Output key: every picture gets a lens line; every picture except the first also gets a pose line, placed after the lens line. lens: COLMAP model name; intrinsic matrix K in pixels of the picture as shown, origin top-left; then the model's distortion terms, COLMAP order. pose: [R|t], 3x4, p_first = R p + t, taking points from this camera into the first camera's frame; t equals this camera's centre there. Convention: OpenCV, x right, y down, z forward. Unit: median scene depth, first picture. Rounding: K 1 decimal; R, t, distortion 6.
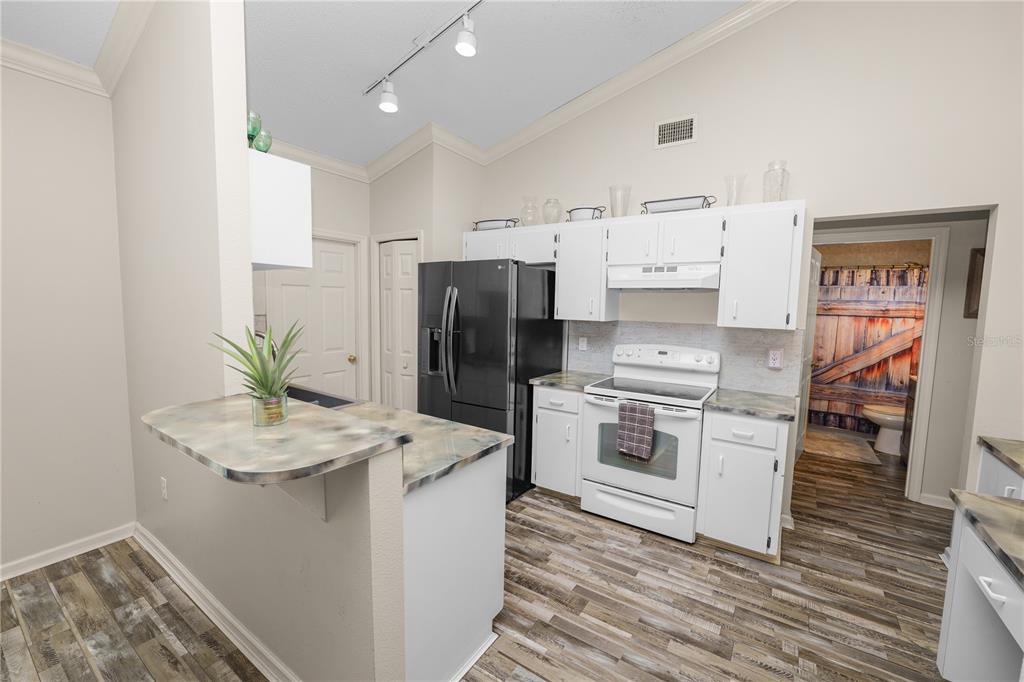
lens RADIAL K [[417.5, 0, 512.0], [0, 417.5, 341.4], [0, 0, 1]] dist [-0.011956, 0.000135]
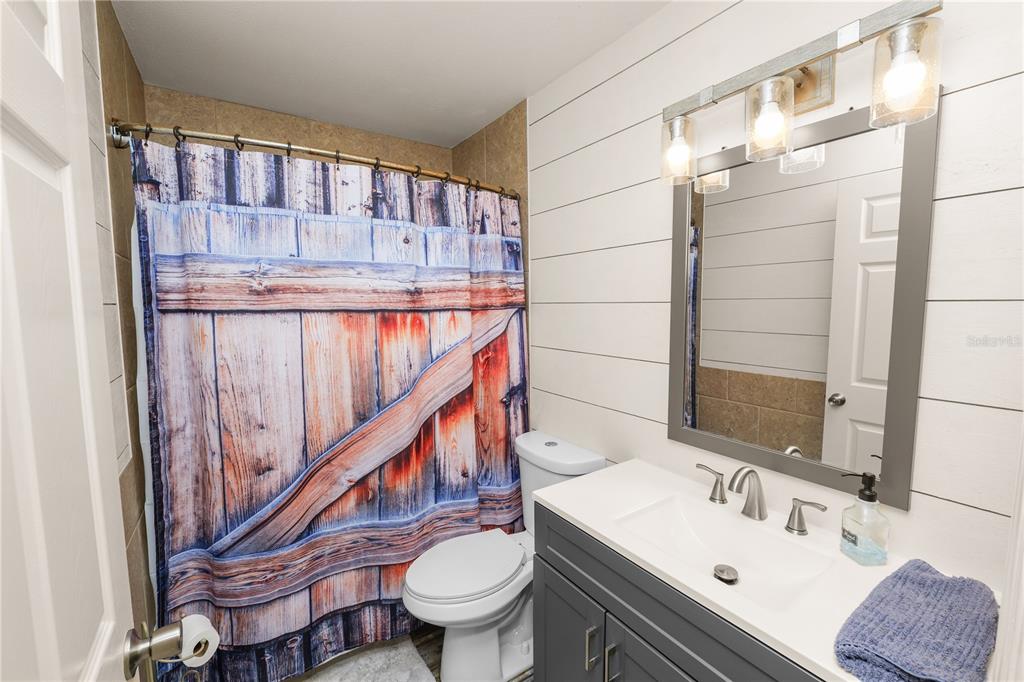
lens RADIAL K [[417.5, 0, 512.0], [0, 417.5, 341.4], [0, 0, 1]] dist [-0.011956, 0.000135]
pose [[0.374188, -0.103895, 0.921515, 0.825490], [0.098933, 0.992506, 0.071726, -0.069525], [-0.922060, 0.064329, 0.381663, 1.087571]]
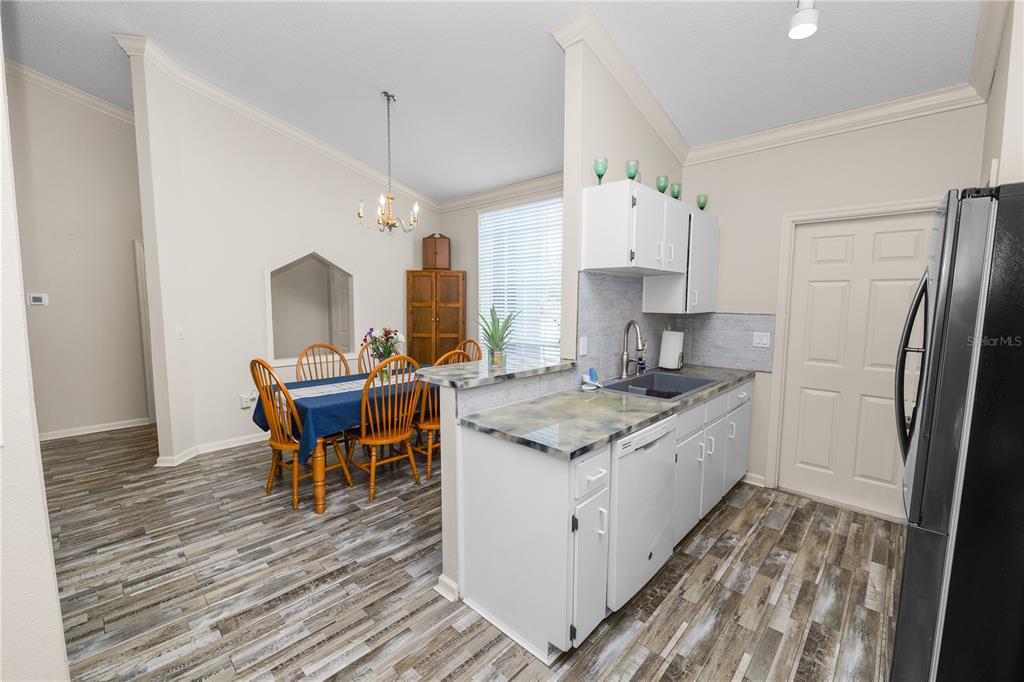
lens RADIAL K [[417.5, 0, 512.0], [0, 417.5, 341.4], [0, 0, 1]] dist [-0.011956, 0.000135]
pose [[-0.170586, 0.075554, -0.982442, 0.451728], [-0.100984, 0.990465, 0.093705, -0.029685], [0.980154, 0.115196, -0.161330, 0.558209]]
